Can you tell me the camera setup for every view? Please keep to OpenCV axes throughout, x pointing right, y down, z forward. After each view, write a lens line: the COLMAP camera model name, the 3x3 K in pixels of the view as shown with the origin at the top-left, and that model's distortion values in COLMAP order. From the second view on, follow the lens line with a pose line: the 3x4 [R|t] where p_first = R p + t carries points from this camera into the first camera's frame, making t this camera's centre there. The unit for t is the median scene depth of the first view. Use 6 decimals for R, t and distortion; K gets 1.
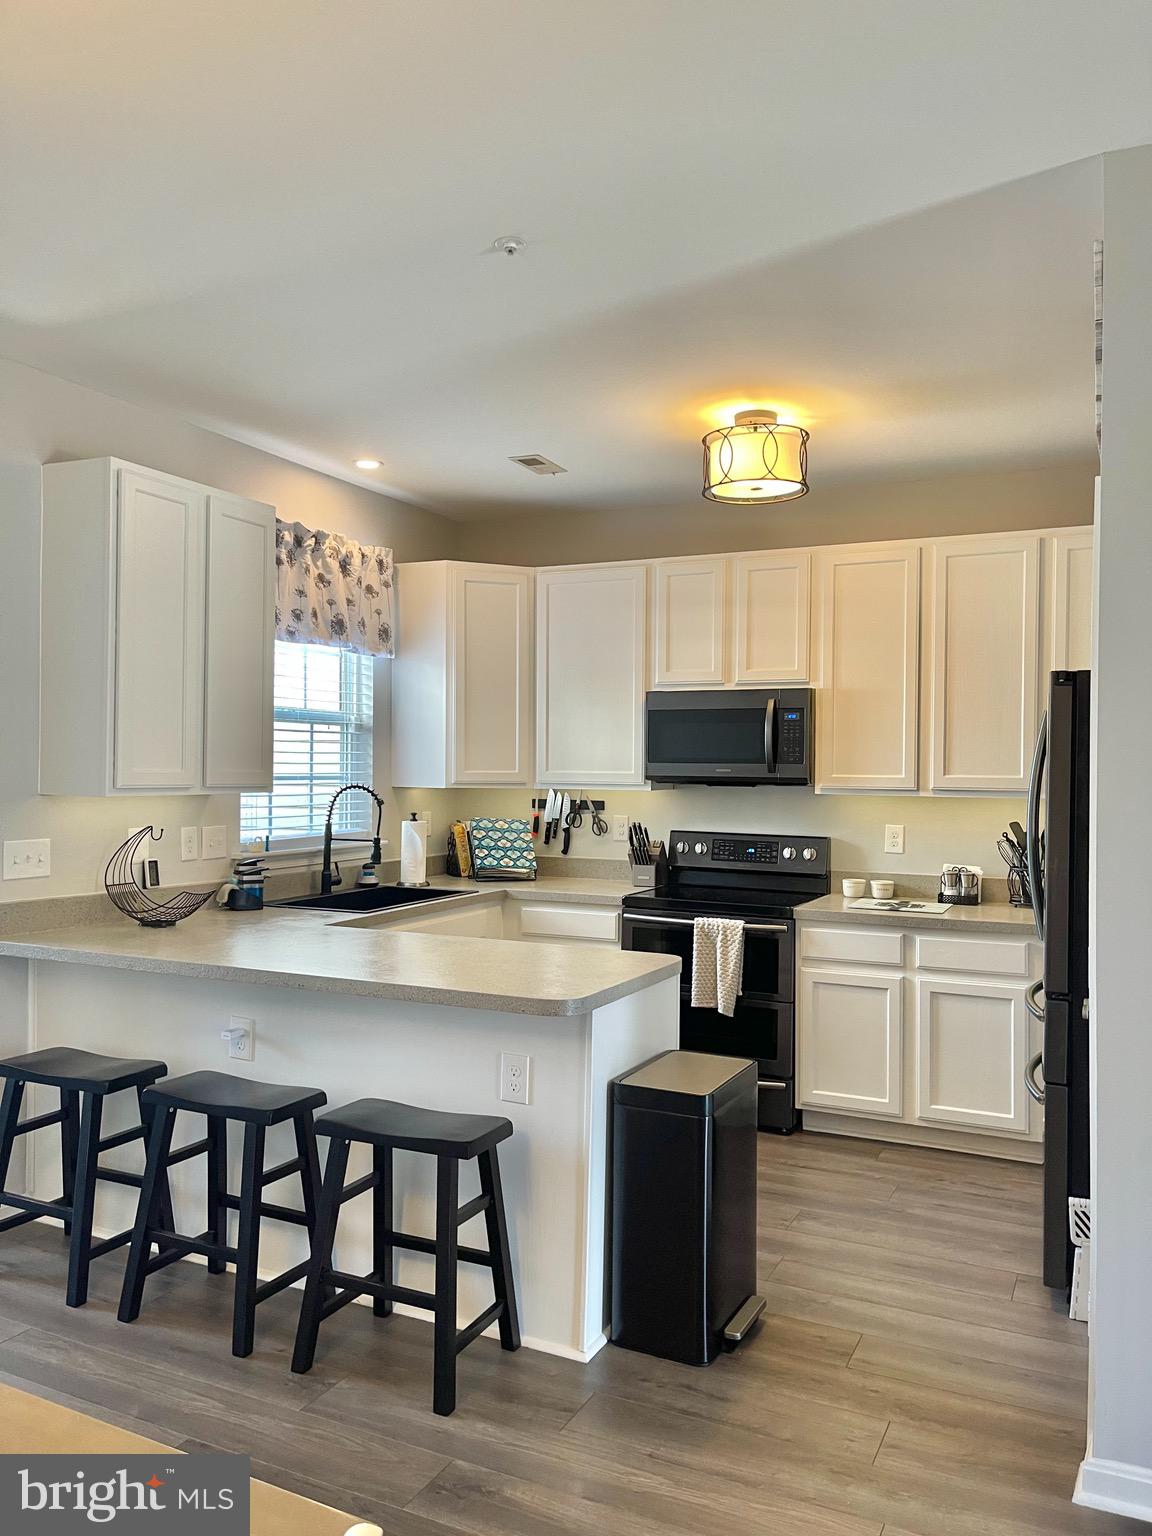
lens RADIAL K [[1154.3, 0, 581.8], [0, 1154.3, 768.0], [0, 0, 1]] dist [0.064804, -0.064015]
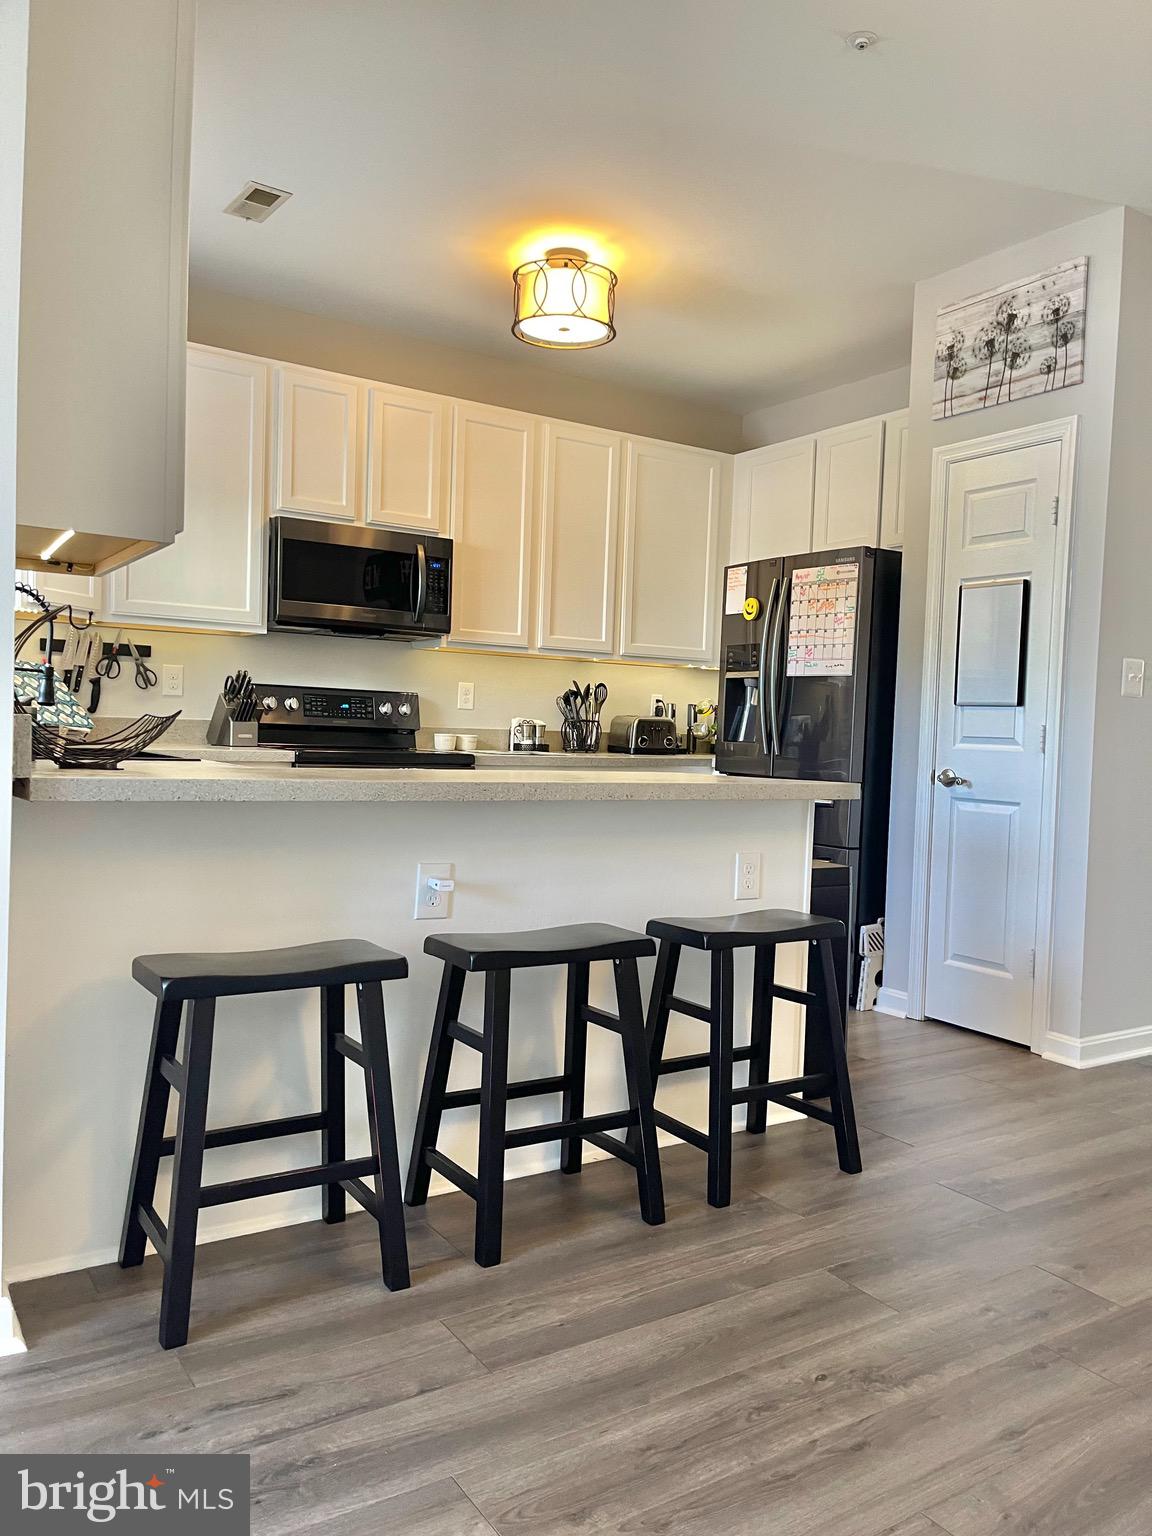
lens RADIAL K [[1154.3, 0, 591.2], [0, 1154.3, 770.0], [0, 0, 1]] dist [0.064804, -0.064015]
pose [[0.508603, -0.024811, 0.860644, -0.642058], [-0.027417, 0.998611, 0.044991, 0.085661], [-0.860564, -0.046479, 0.507217, 0.395815]]
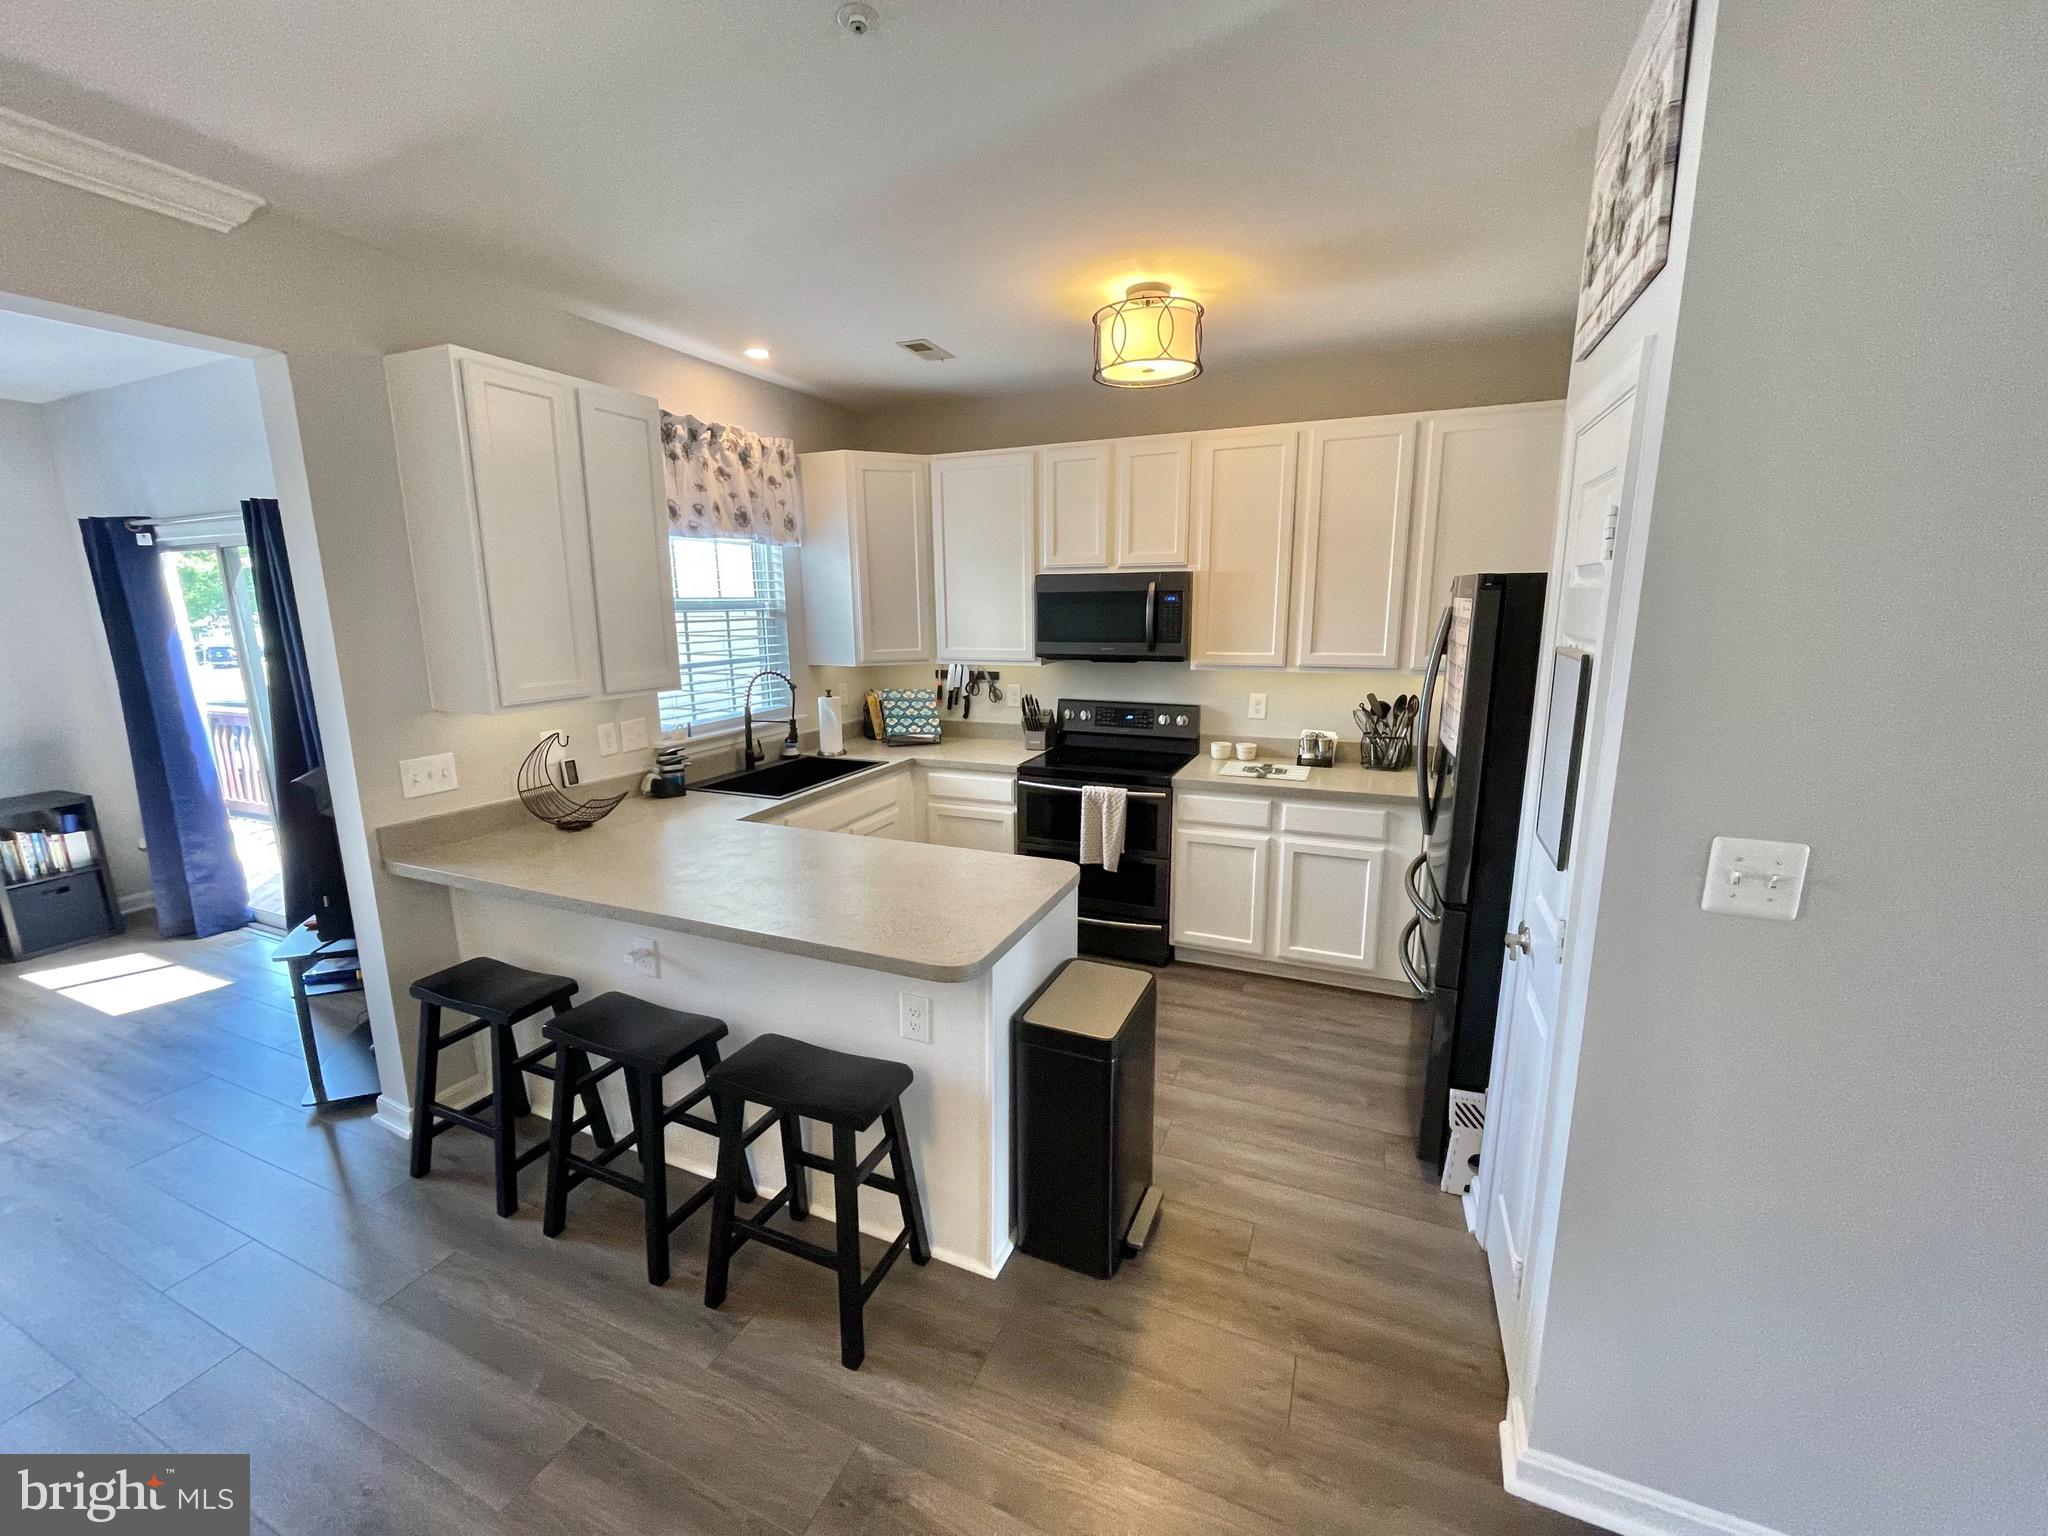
lens RADIAL K [[828.2, 0, 1007.9], [0, 828.2, 763.2], [0, 0, 1]] dist [-0.000015, -0.000529]
pose [[0.999296, -0.026561, 0.026497, 0.005268], [0.020959, 0.980991, 0.192920, -0.048875], [-0.031118, -0.192229, 0.980857, 0.231336]]
